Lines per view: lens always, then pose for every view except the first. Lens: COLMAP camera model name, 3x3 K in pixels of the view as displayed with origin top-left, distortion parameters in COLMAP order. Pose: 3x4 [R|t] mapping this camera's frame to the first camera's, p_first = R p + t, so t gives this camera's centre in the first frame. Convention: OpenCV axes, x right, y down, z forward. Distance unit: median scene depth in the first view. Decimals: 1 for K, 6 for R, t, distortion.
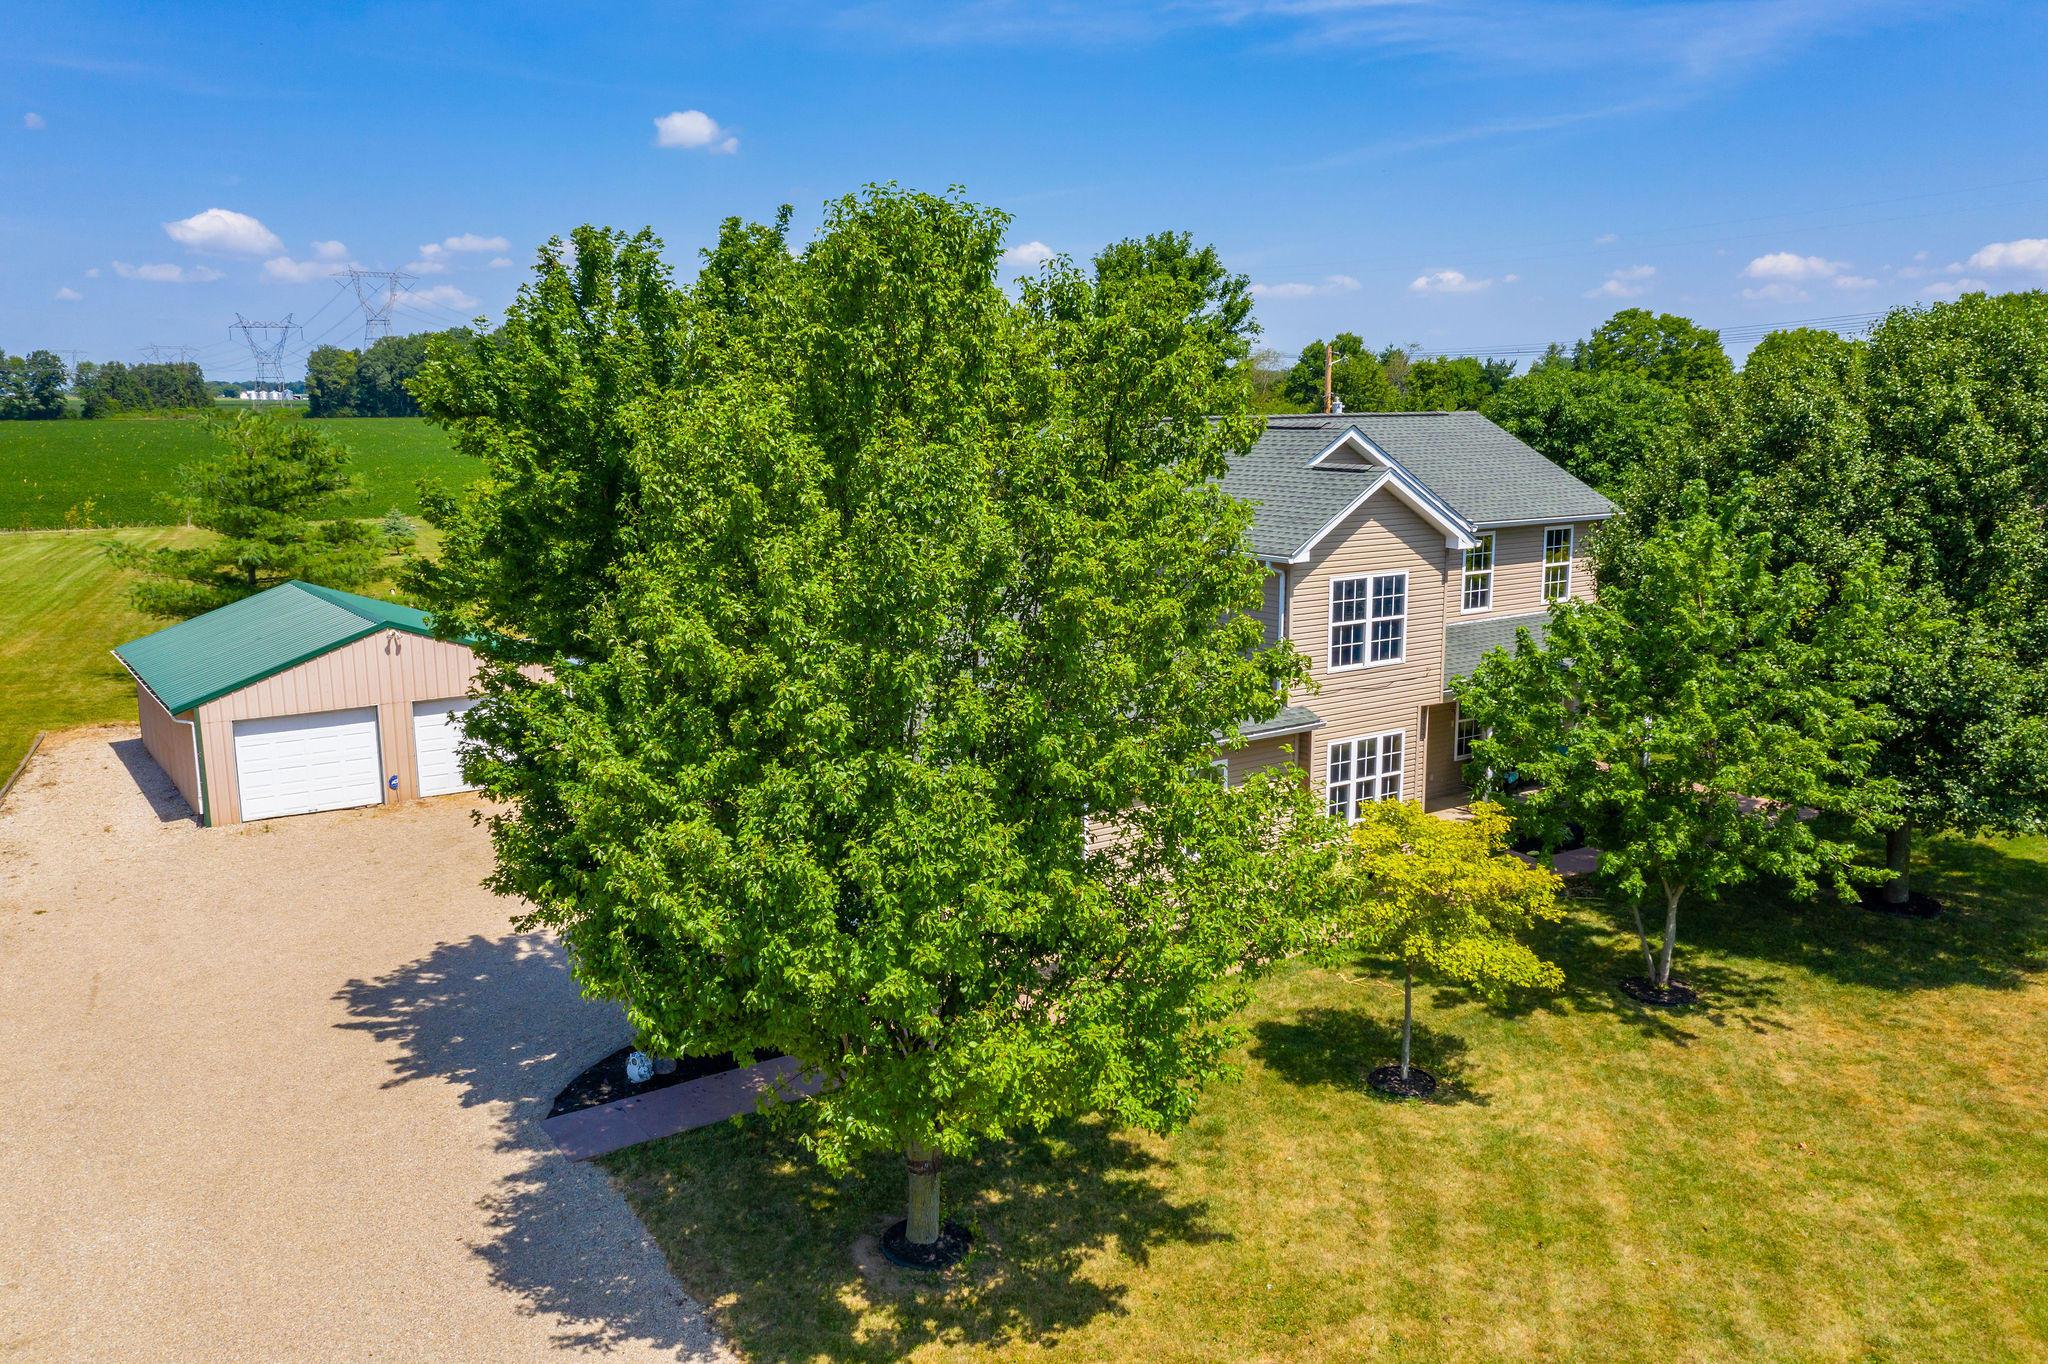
lens RADIAL K [[1621.5, 0, 1048.5], [0, 1621.5, 693.3], [0, 0, 1]] dist [0.009002, -0.000976]
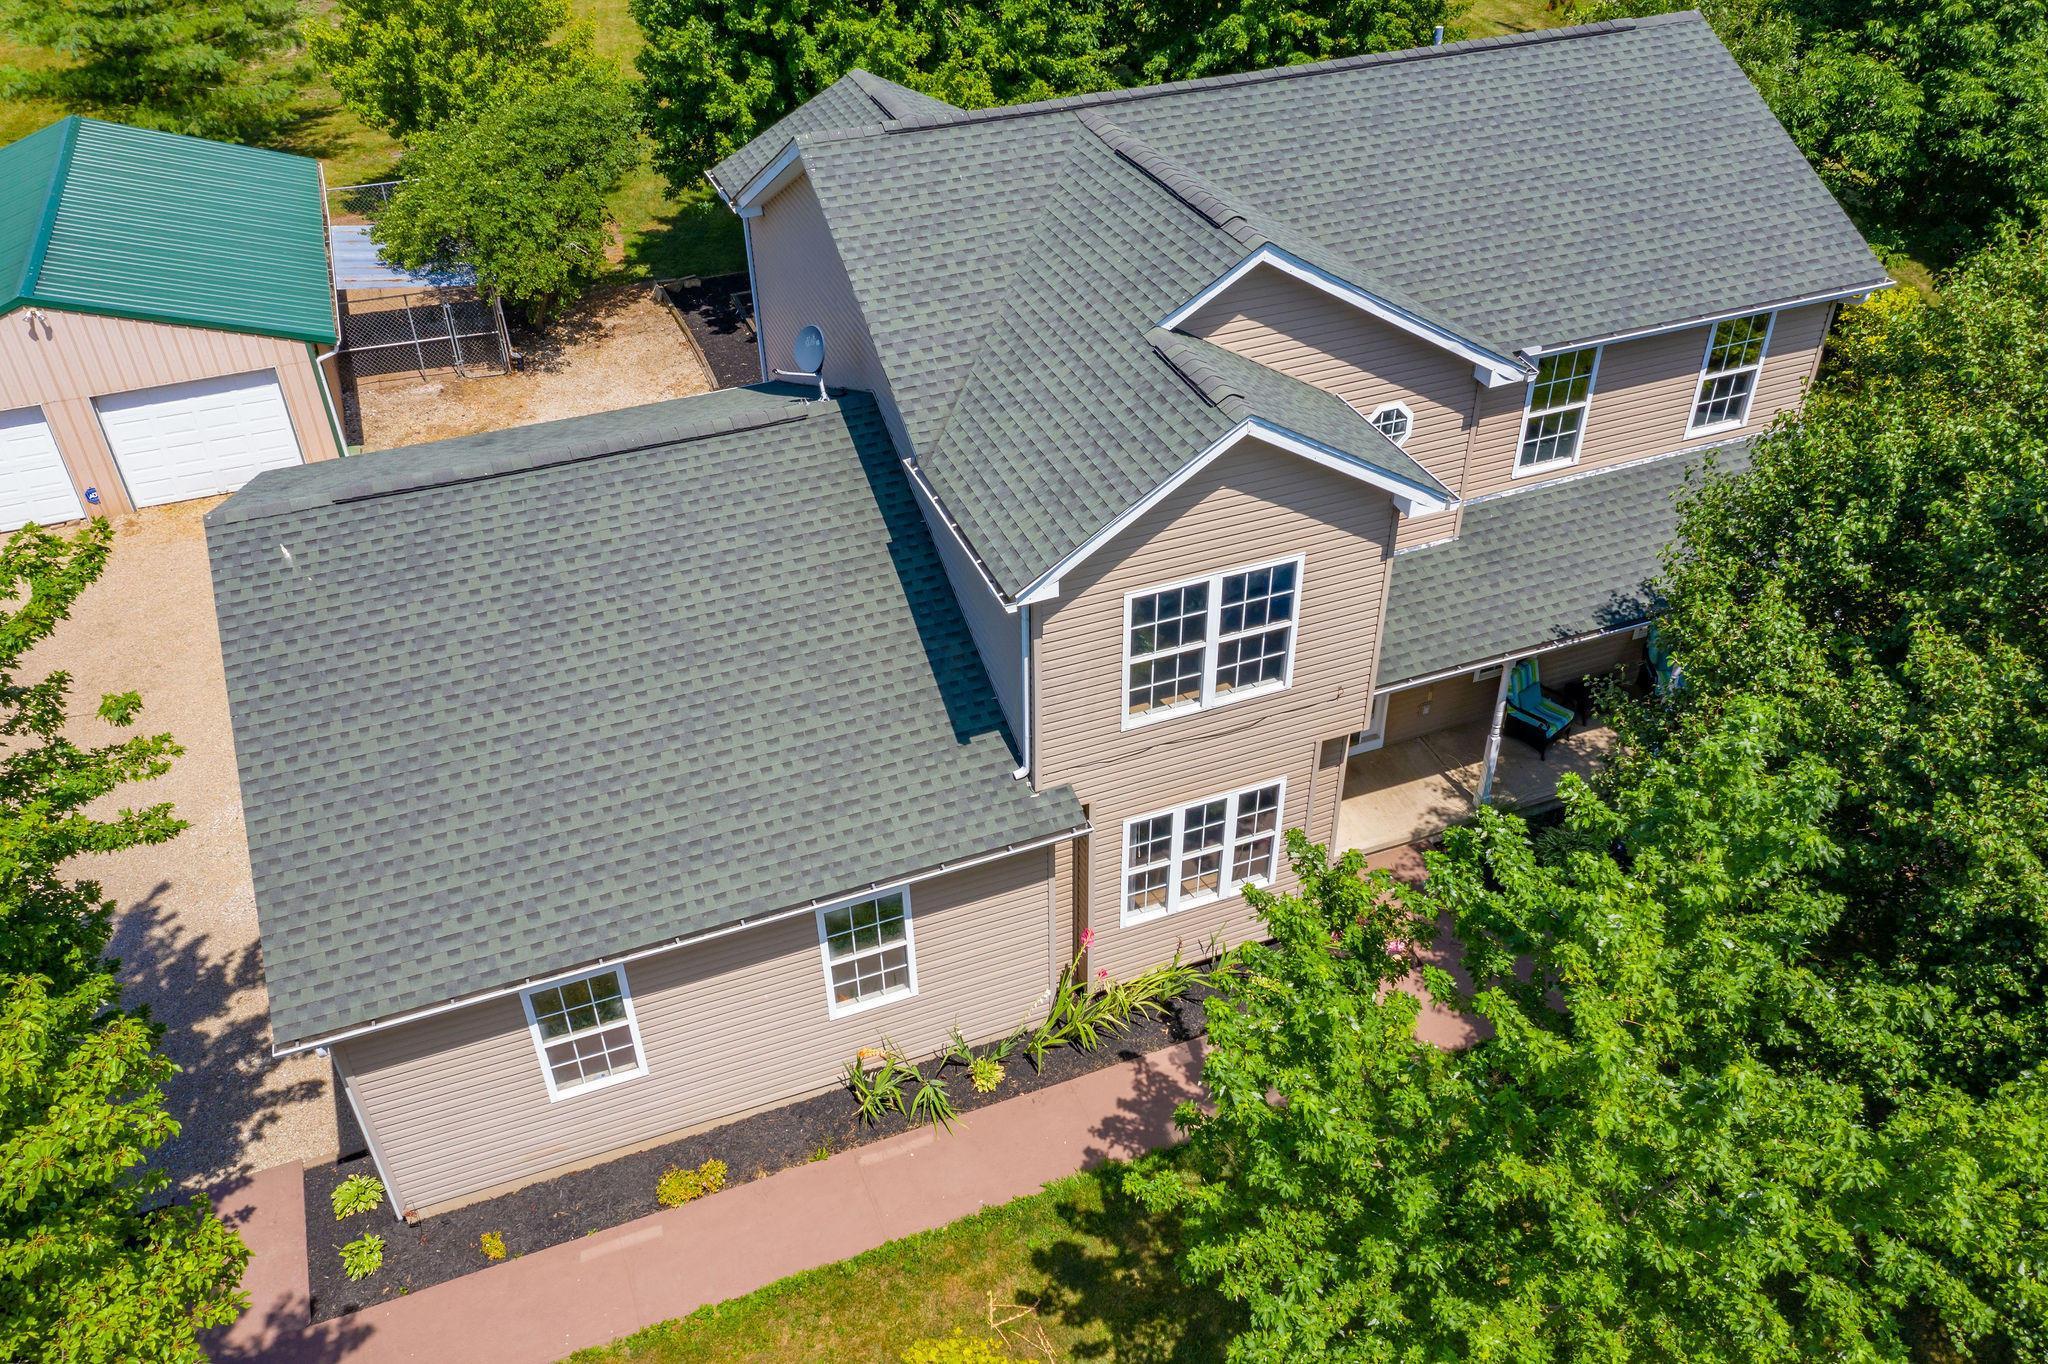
lens RADIAL K [[1621.5, 0, 1048.5], [0, 1621.5, 693.3], [0, 0, 1]] dist [0.009002, -0.000976]
pose [[0.970651, 0.139971, -0.195561, 0.253418], [-0.036898, 0.890223, 0.454027, -0.283631], [0.237644, -0.433486, 0.869261, 0.477455]]
